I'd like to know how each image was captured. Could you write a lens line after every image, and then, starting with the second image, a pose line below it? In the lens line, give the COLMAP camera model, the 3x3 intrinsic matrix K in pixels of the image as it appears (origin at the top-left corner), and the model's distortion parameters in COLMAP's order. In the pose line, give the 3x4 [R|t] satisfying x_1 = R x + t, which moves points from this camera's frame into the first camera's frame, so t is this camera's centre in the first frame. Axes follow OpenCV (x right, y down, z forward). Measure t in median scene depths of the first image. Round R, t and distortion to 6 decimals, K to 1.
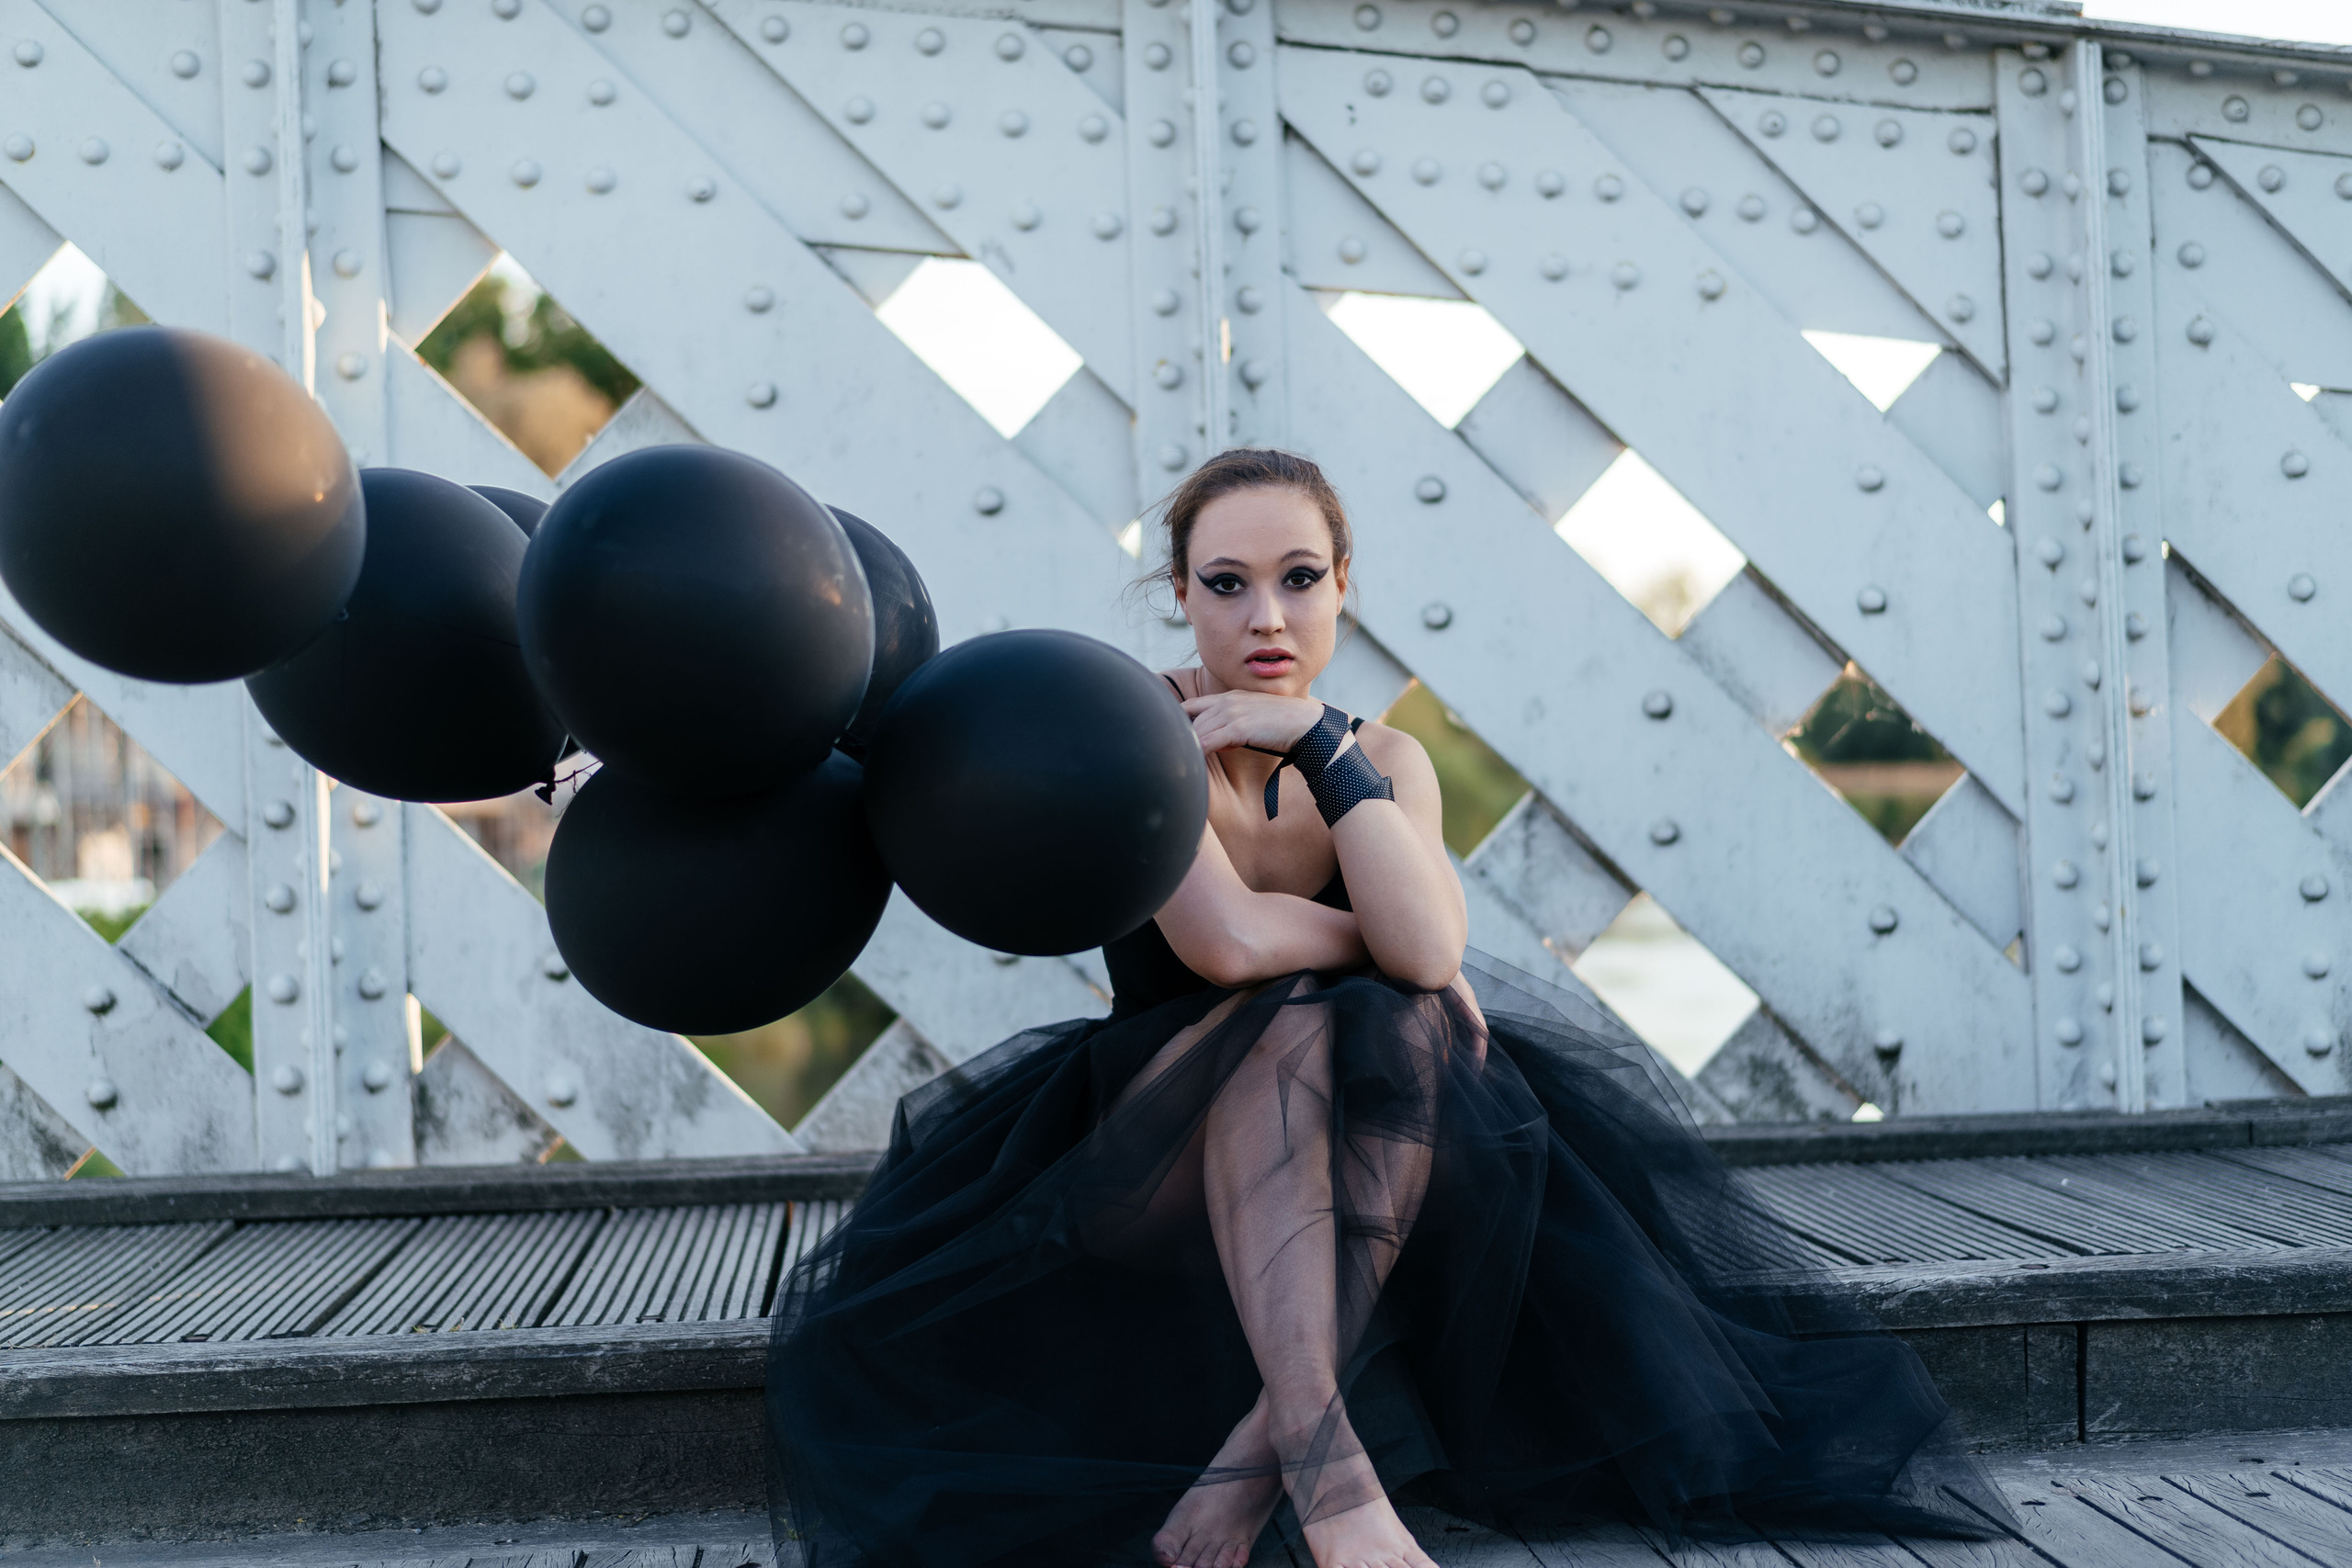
lens RADIAL K [[3679.1, 0, 1176.0], [0, 3679.1, 784.0], [0, 0, 1]] dist [0.002561, -0.072536]
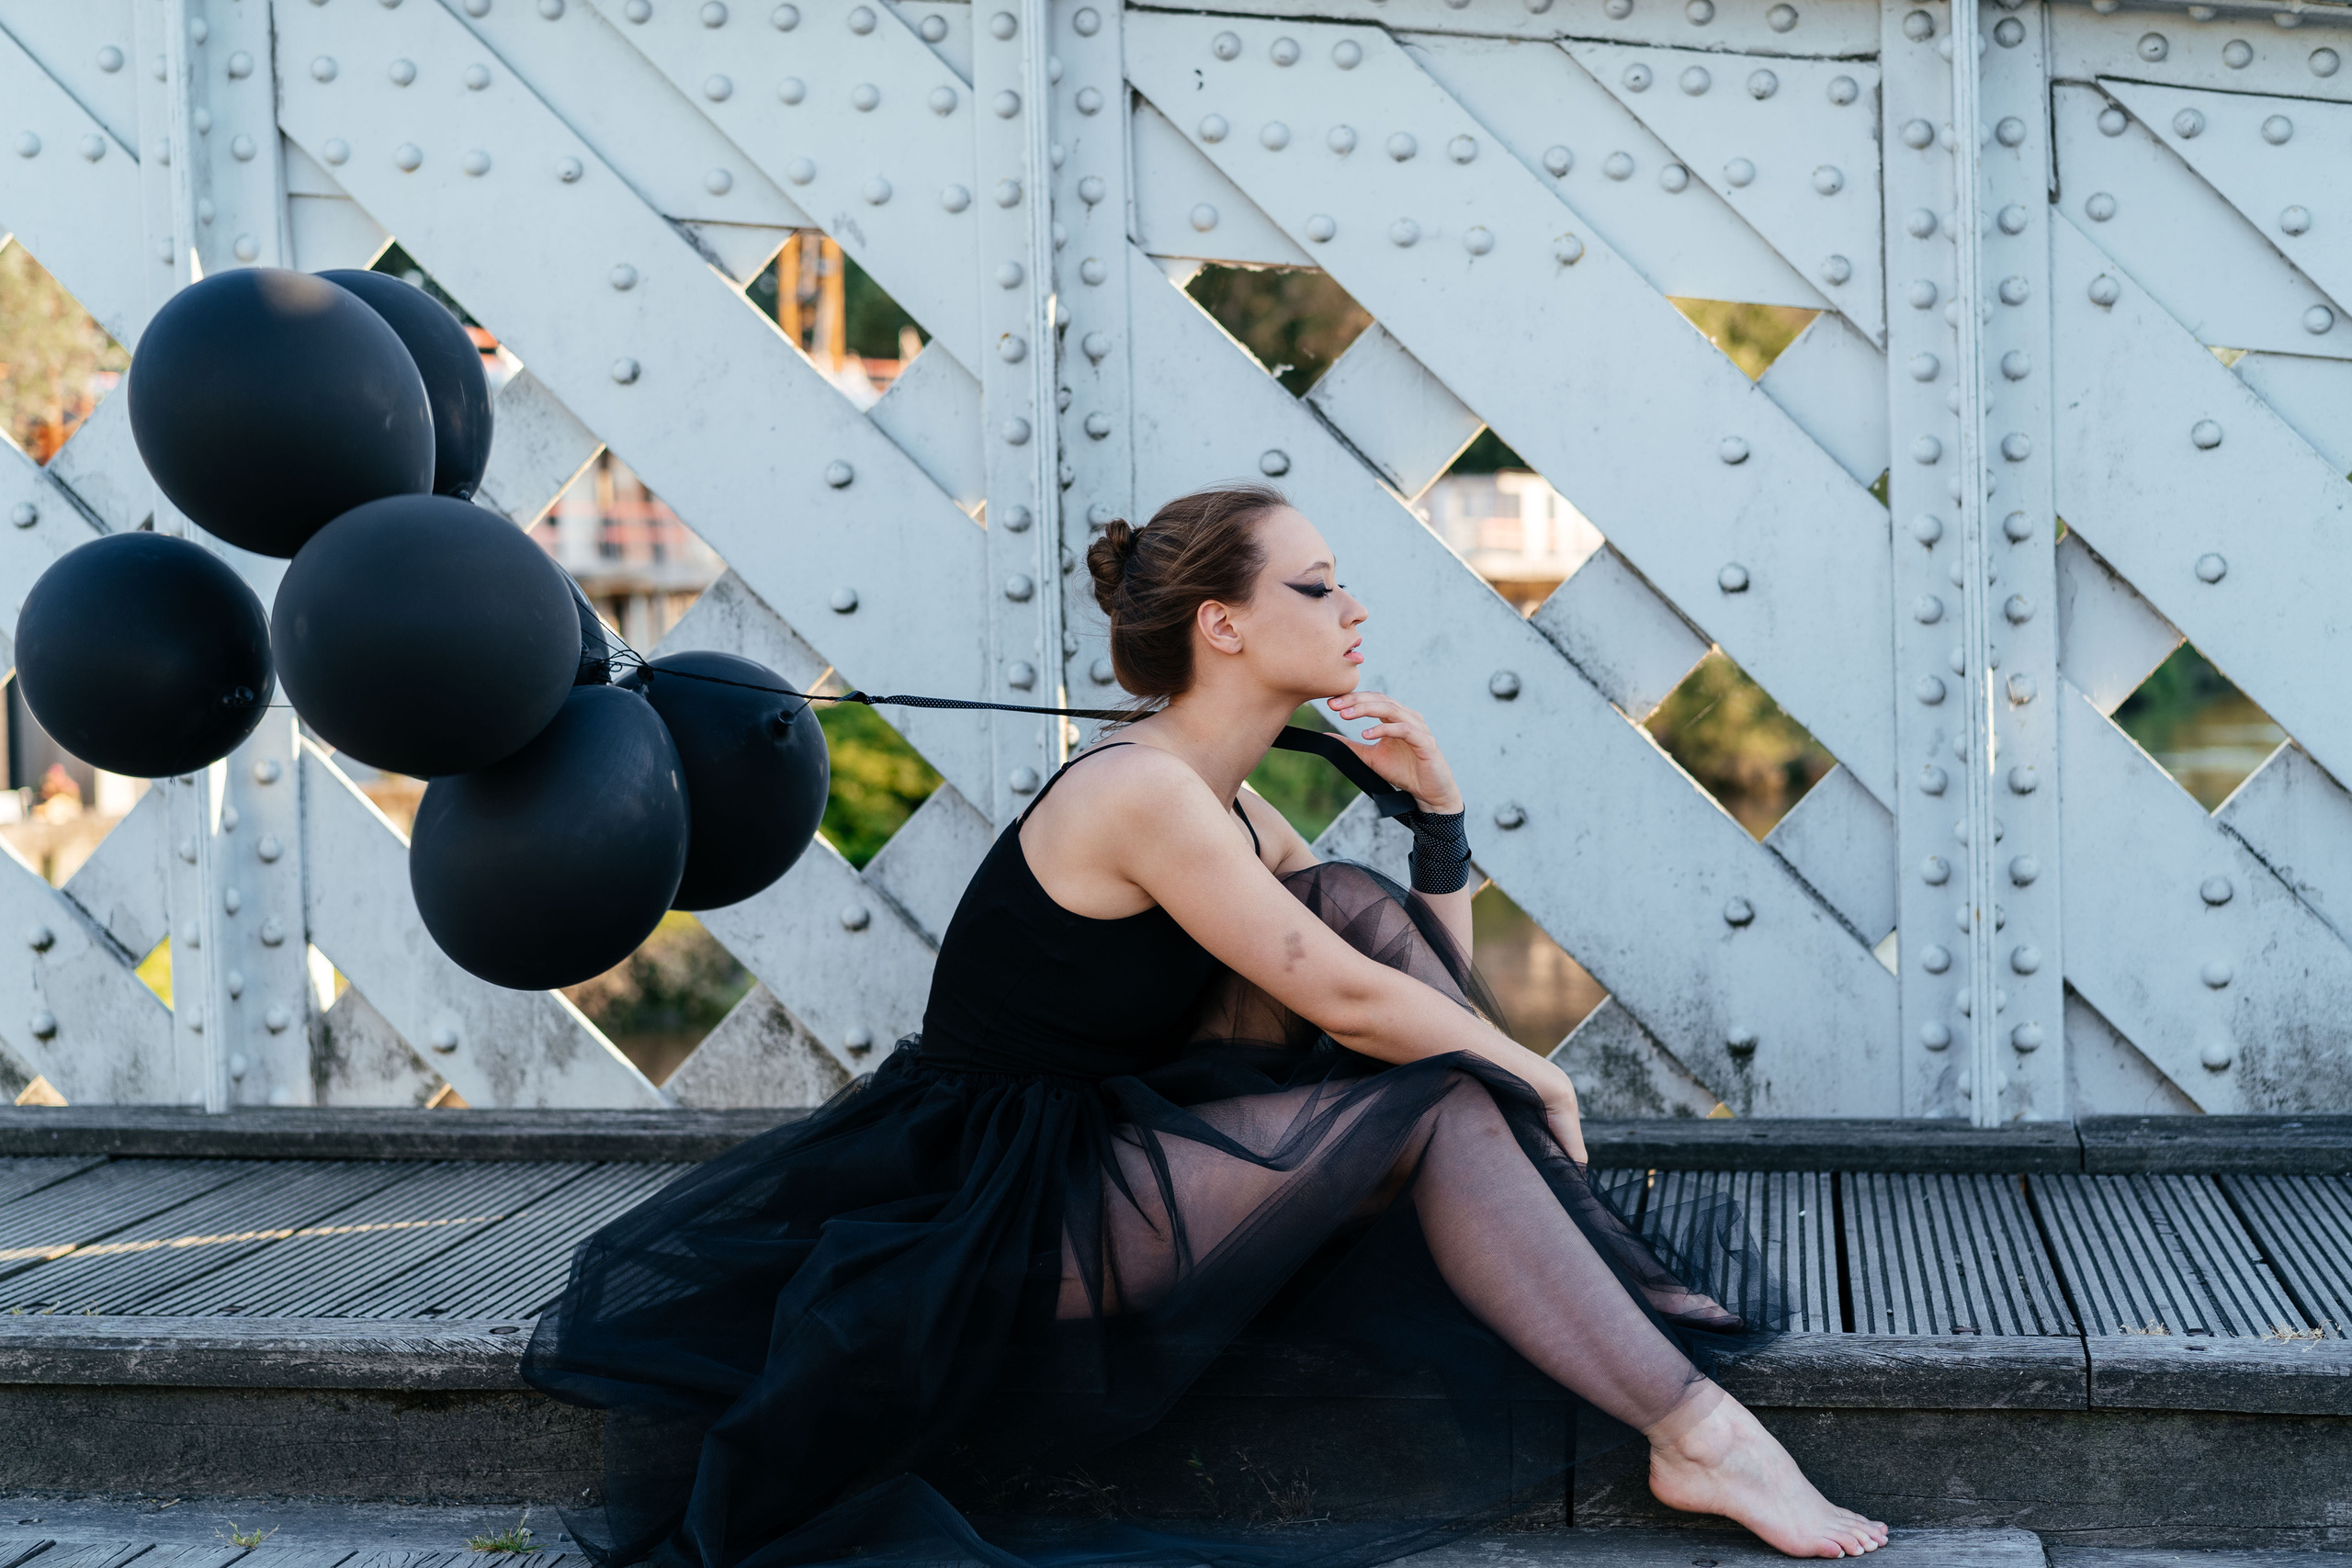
lens RADIAL K [[3679.1, 0, 1176.0], [0, 3679.1, 784.0], [0, 0, 1]] dist [0.002561, -0.072536]
pose [[0.970159, 0.024267, -0.241254, 0.284157], [-0.008344, 0.997731, 0.066805, -0.060181], [0.242328, -0.062799, 0.968160, 0.036639]]
